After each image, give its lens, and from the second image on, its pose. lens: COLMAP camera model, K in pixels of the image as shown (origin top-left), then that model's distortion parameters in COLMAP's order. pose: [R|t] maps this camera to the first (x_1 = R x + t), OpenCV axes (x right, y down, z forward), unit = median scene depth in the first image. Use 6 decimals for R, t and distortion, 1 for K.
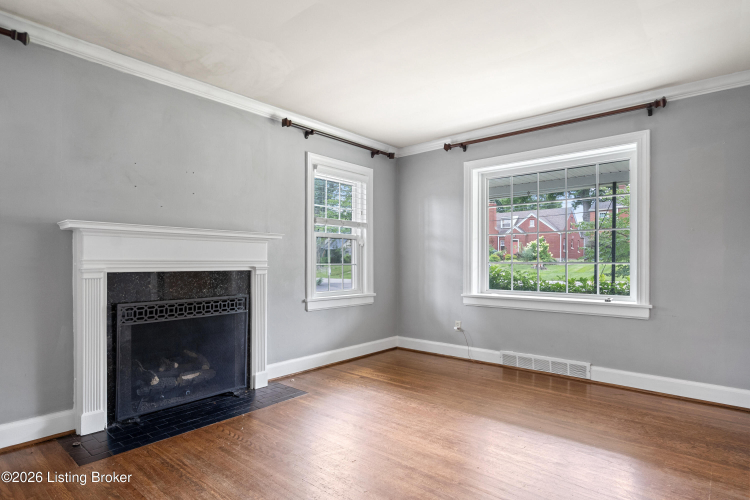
lens RADIAL K [[407.5, 0, 375.2], [0, 407.5, 263.1], [0, 0, 1]] dist [0.004060, 0.001030]
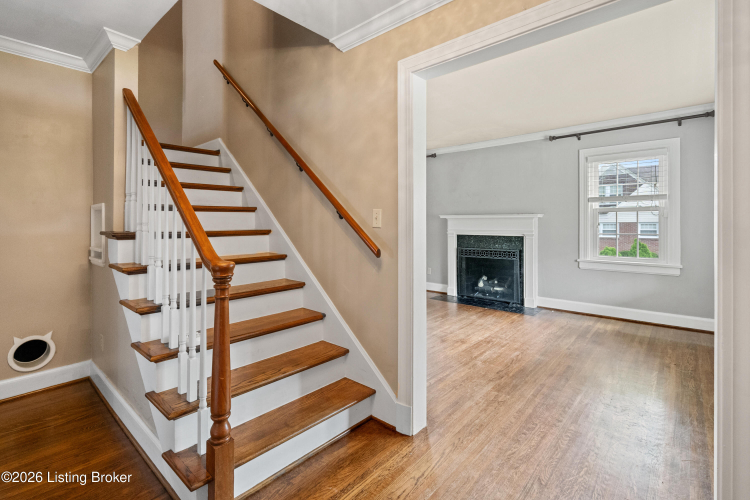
lens RADIAL K [[349.2, 0, 373.5], [0, 349.2, 241.2], [0, 0, 1]] dist [0.000315, 0.000056]
pose [[-0.003949, 0.049070, -0.998788, 1.016166], [-0.001495, 0.998794, 0.049077, -0.028521], [0.999991, 0.001687, -0.003871, 0.331368]]
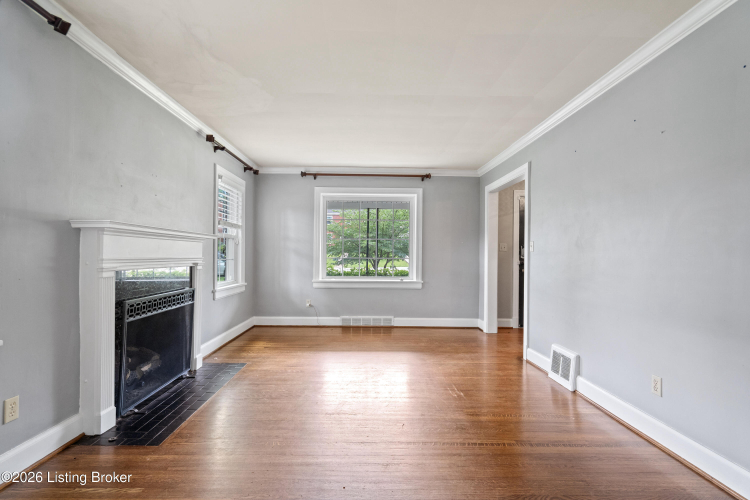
lens RADIAL K [[350.7, 0, 375.1], [0, 350.7, 253.2], [0, 0, 1]] dist [-0.001566, -0.000346]
pose [[0.744406, 0.008828, 0.667669, -0.513117], [-0.006816, 0.999961, -0.005622, -0.014145], [-0.667693, -0.000365, 0.744437, -0.056081]]
